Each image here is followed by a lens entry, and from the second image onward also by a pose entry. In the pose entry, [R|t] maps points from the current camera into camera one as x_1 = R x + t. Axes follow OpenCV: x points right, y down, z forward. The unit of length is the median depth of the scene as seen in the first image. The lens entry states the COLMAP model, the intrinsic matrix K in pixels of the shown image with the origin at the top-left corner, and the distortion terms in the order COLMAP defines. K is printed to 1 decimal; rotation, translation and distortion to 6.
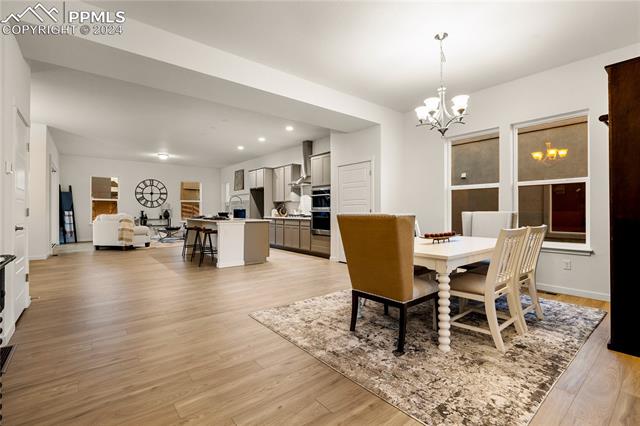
lens RADIAL K [[286.2, 0, 319.3], [0, 286.2, 208.9], [0, 0, 1]] dist [-0.008029, -0.000691]
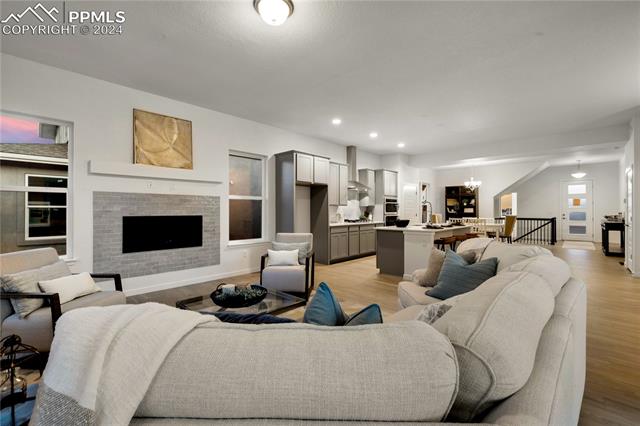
lens RADIAL K [[273.4, 0, 314.1], [0, 273.4, 207.6], [0, 0, 1]] dist [-0.001174, 0.000193]
pose [[-0.109671, 0.010896, 0.993908, -0.867584], [-0.003530, 0.999929, -0.011352, -0.009051], [-0.993962, -0.004753, -0.109625, 1.090966]]
